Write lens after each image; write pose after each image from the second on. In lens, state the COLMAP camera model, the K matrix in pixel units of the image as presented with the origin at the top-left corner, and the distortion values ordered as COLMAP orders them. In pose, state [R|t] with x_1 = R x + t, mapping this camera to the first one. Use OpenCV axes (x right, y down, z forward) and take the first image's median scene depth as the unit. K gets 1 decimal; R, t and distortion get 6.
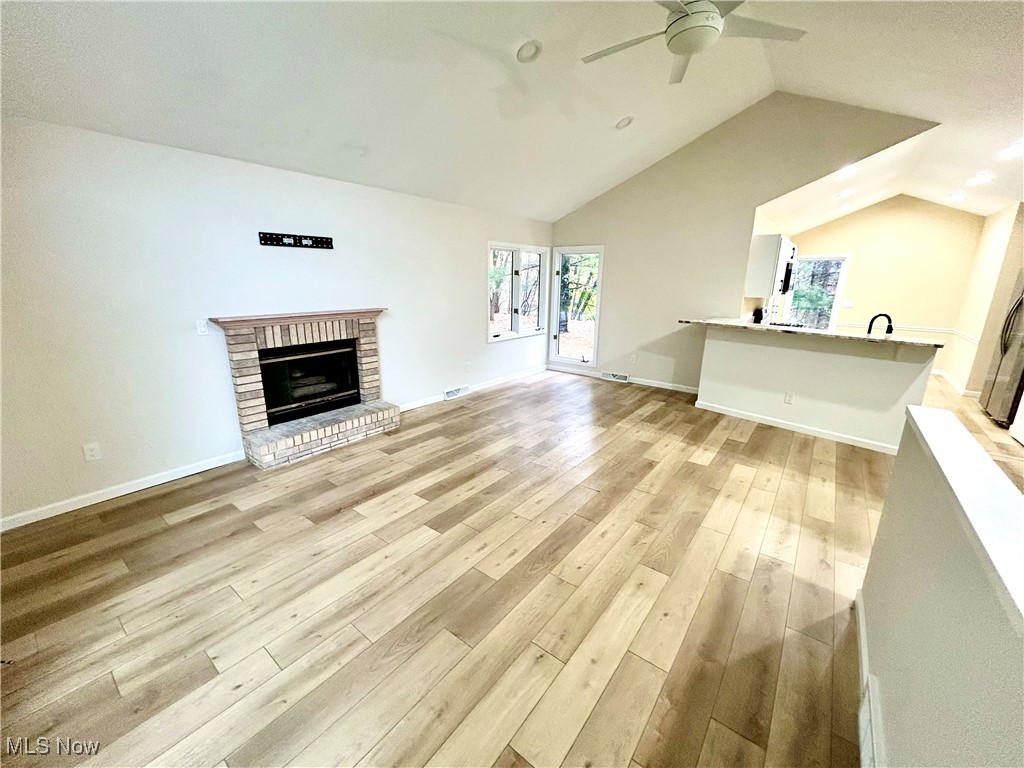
lens RADIAL K [[413.3, 0, 509.9], [0, 413.3, 381.4], [0, 0, 1]] dist [0.001586, 0.000113]
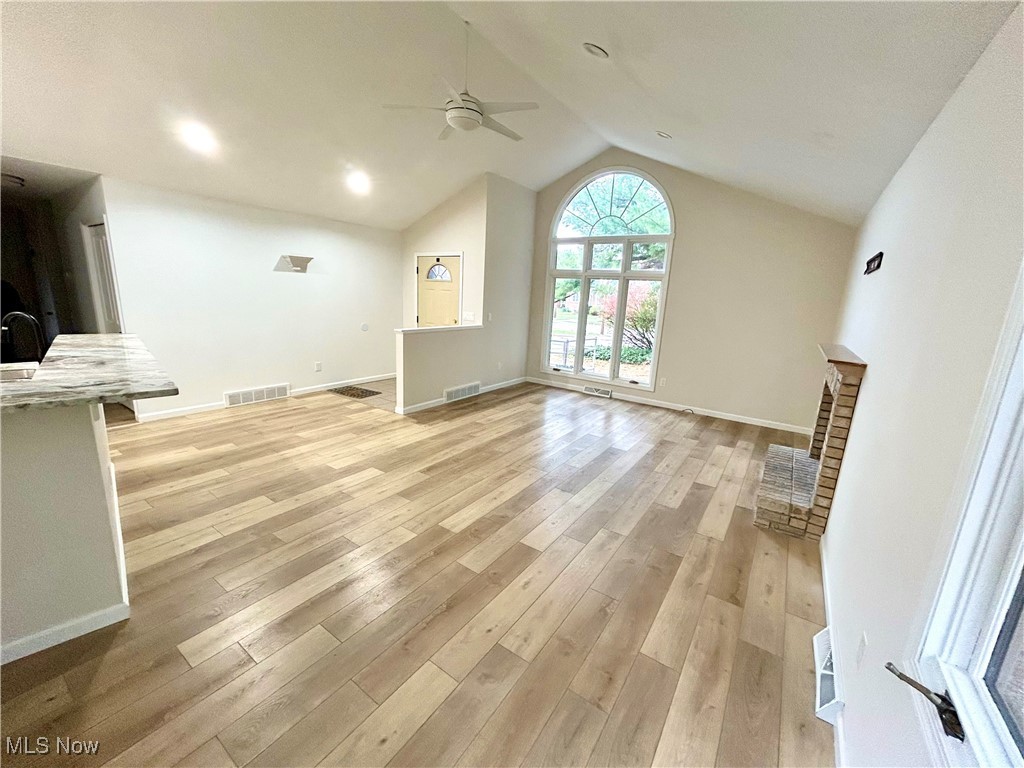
lens RADIAL K [[413.3, 0, 510.4], [0, 413.3, 384.4], [0, 0, 1]] dist [0.001586, 0.000113]
pose [[-0.996426, -0.050332, -0.067839, 0.204306], [-0.075615, 0.889450, 0.450735, -0.406331], [0.037653, 0.454253, -0.890077, 1.648566]]
